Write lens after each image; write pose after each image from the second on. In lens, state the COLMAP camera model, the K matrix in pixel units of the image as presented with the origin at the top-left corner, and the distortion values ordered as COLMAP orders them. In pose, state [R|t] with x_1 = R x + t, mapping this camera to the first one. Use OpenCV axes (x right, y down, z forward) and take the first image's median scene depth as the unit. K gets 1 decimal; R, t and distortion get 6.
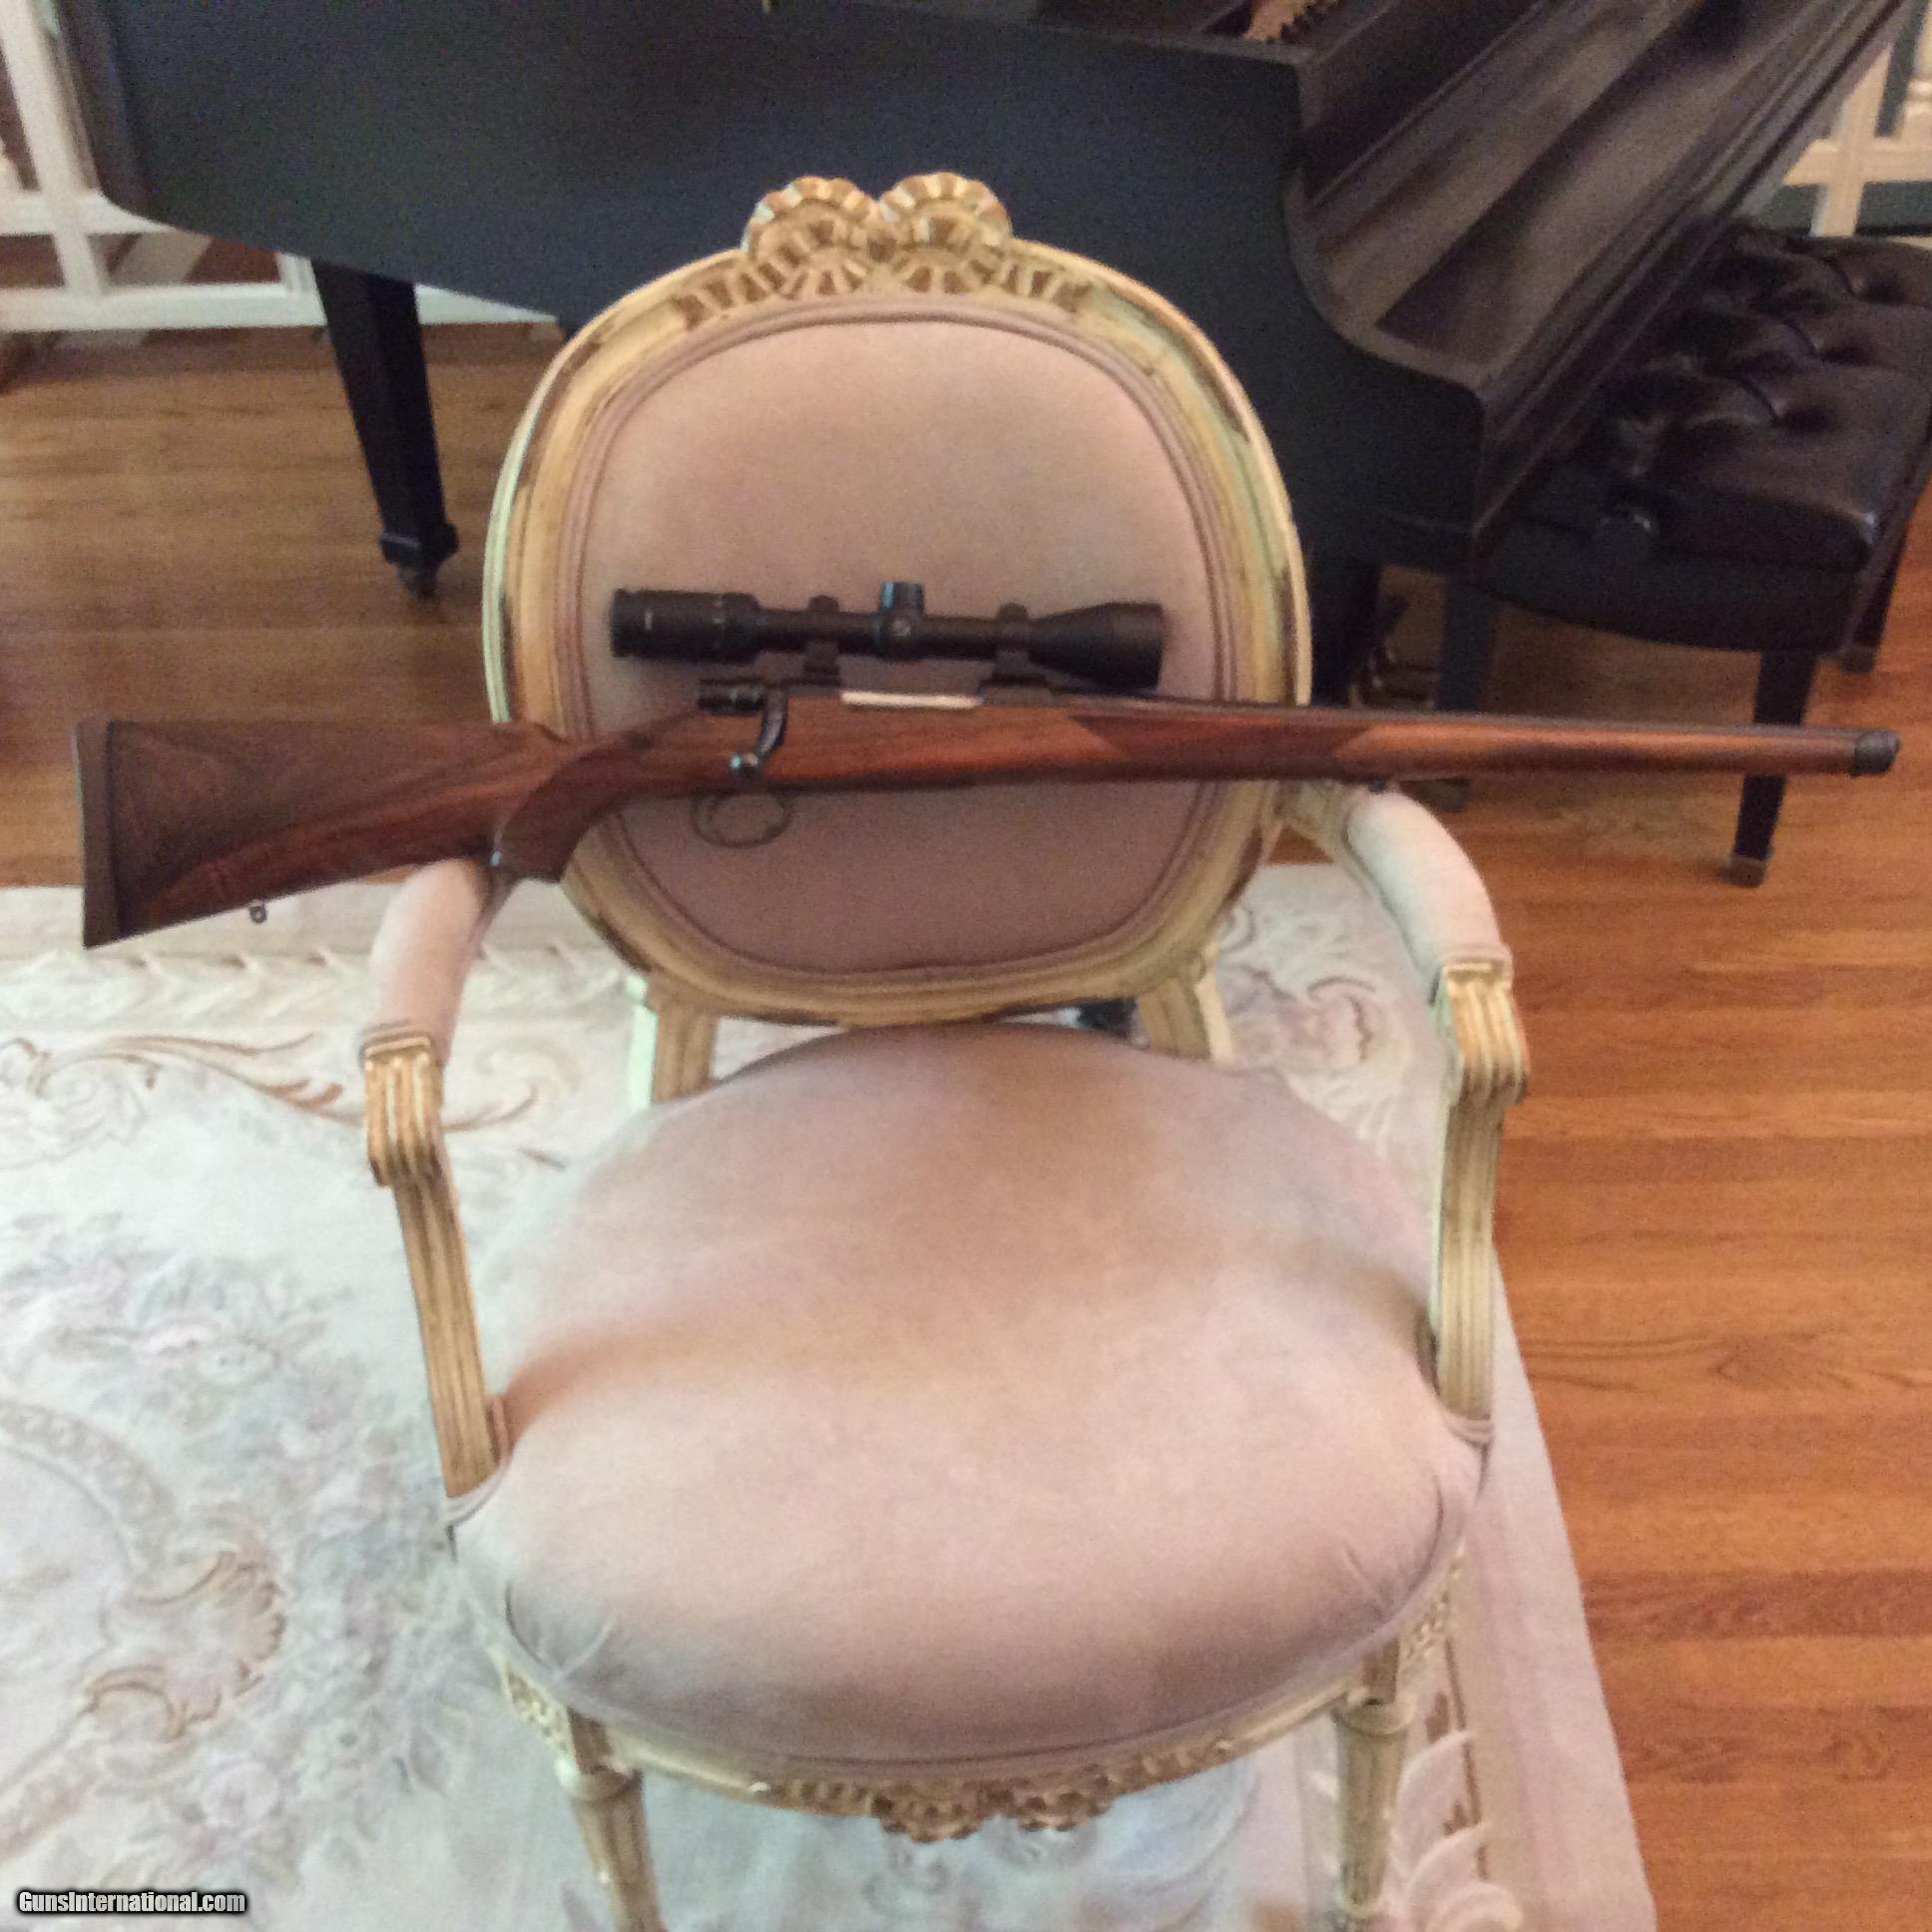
lens RADIAL K [[2217.5, 0, 989.6], [0, 2217.5, 985.6], [0, 0, 1]] dist [0.043995, 0.000000]
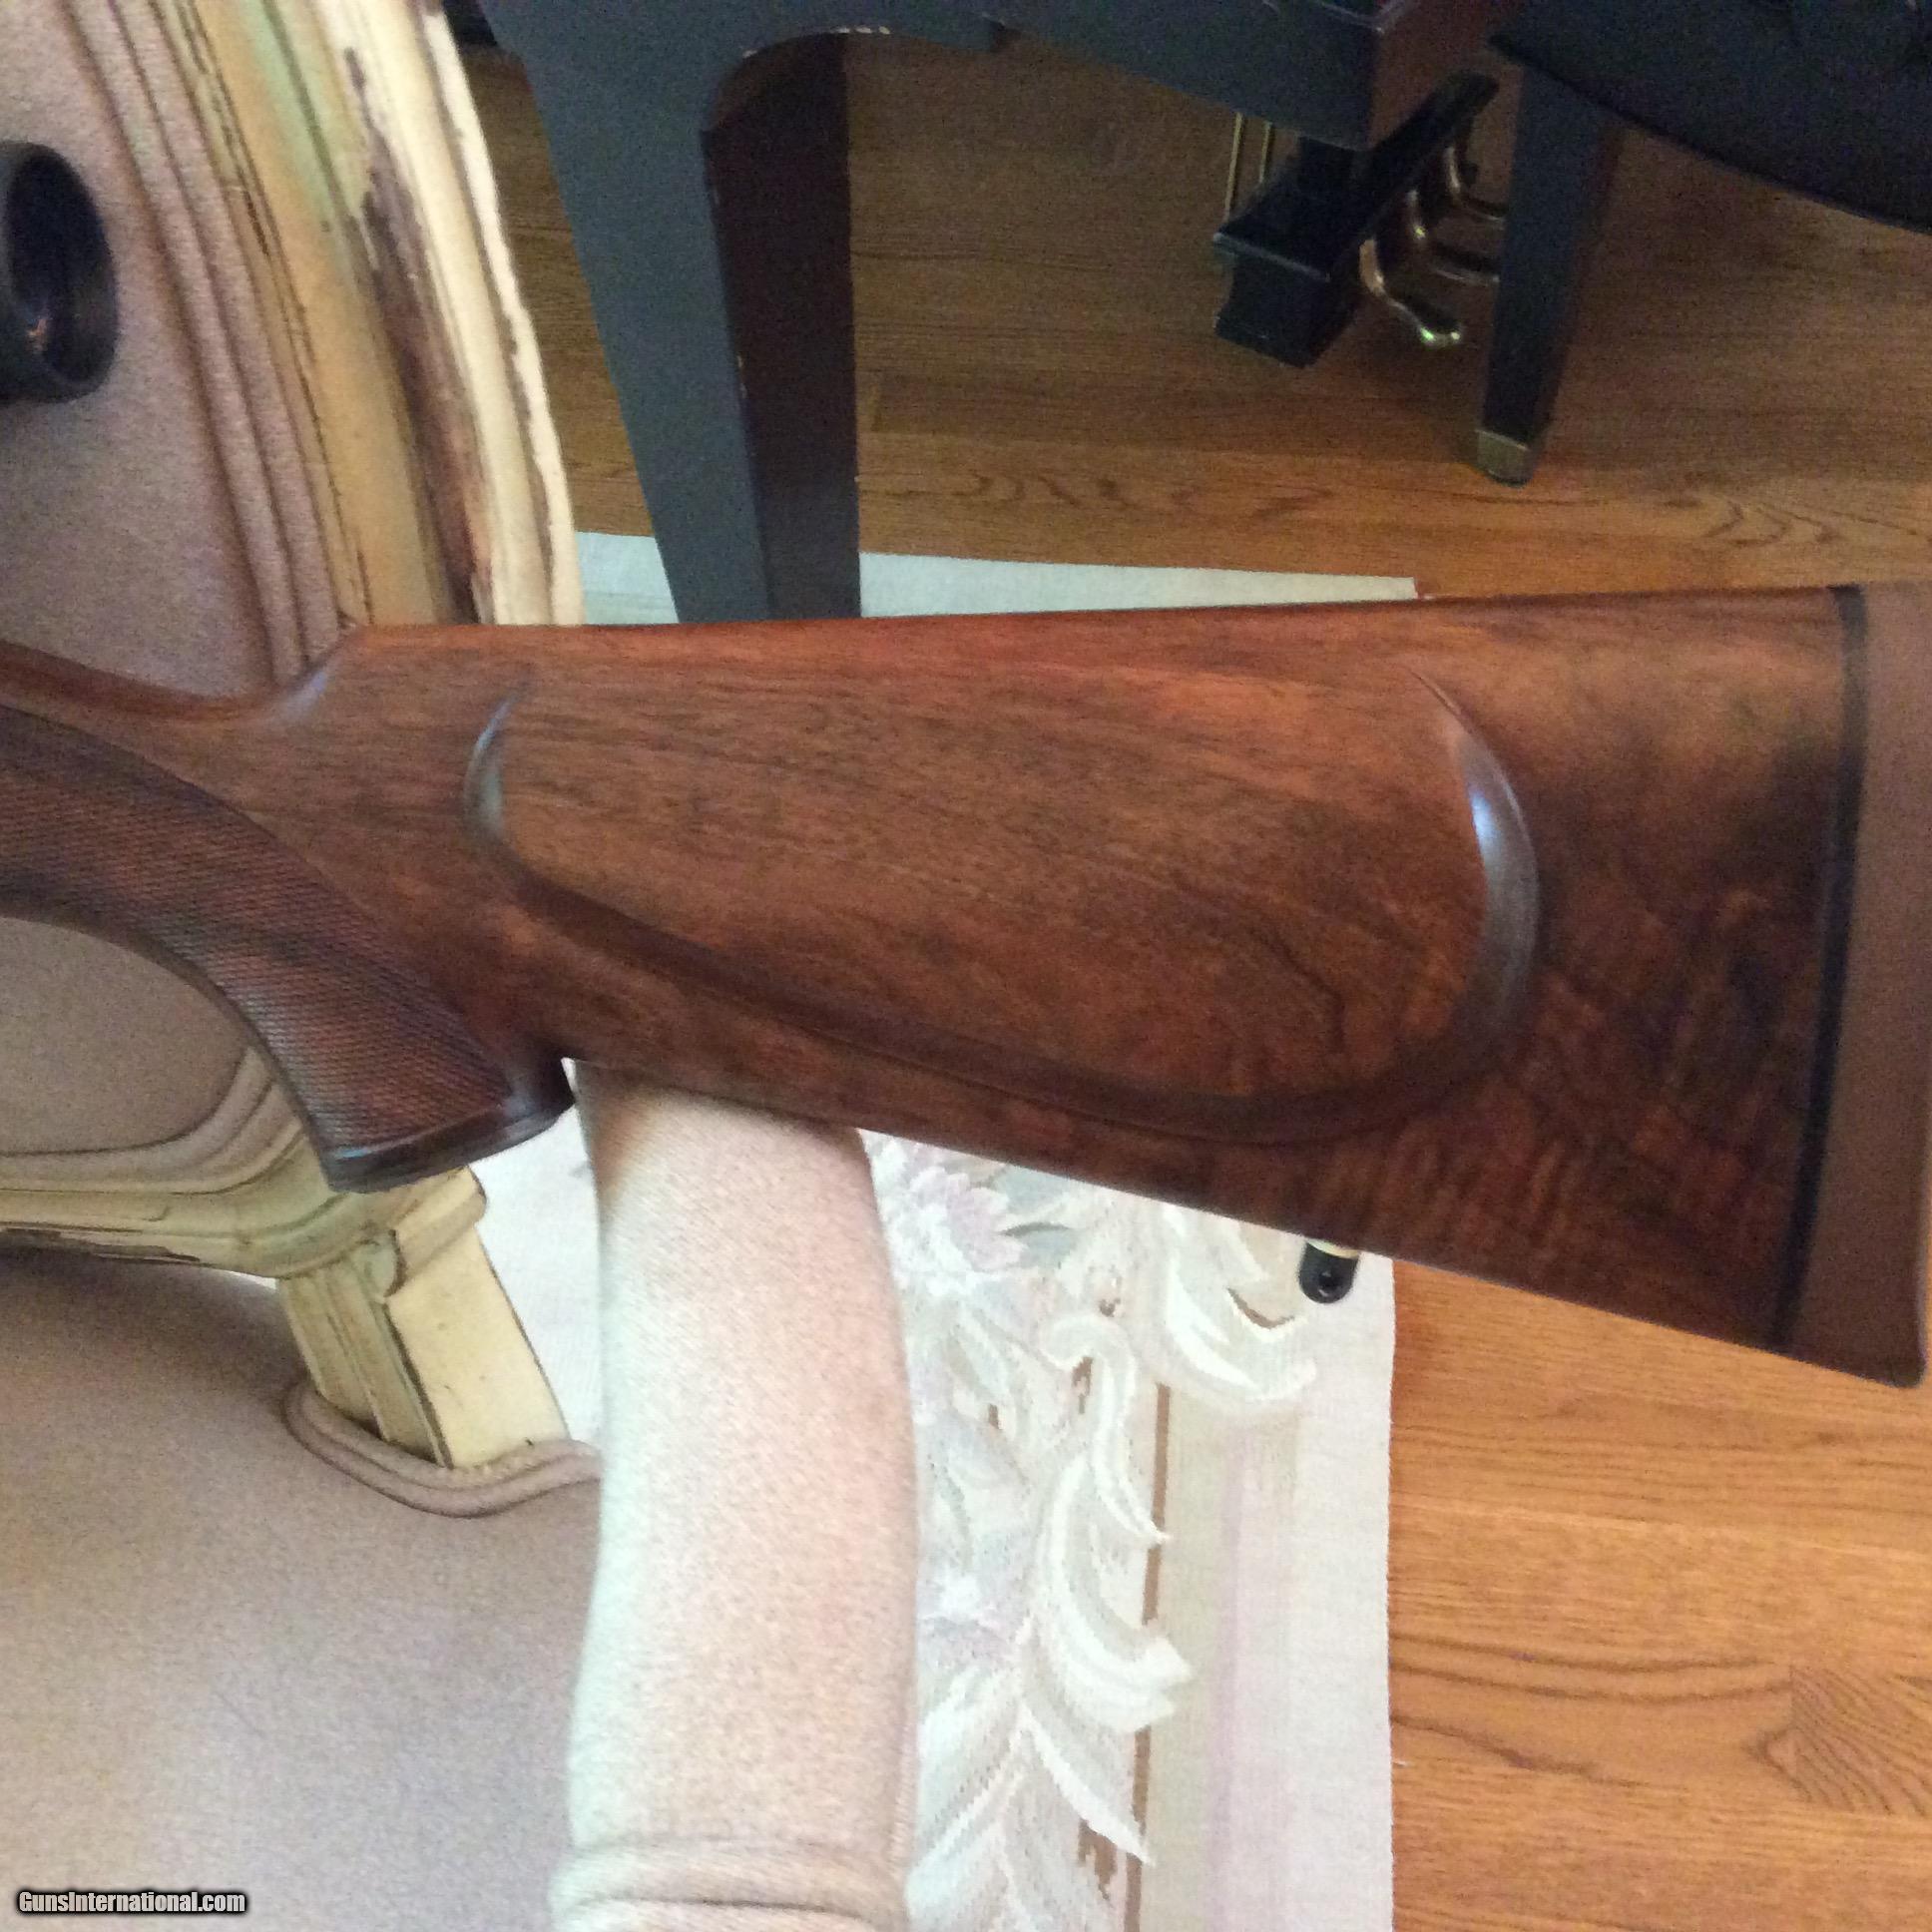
lens RADIAL K [[2217.5, 0, 993.6], [0, 2217.5, 946.8], [0, 0, 1]] dist [0.043995, 0.000000]
pose [[0.992996, 0.088107, -0.078718, 0.184540], [-0.066717, 0.968016, 0.241856, -0.131362], [0.097509, -0.234911, 0.967114, 0.556474]]
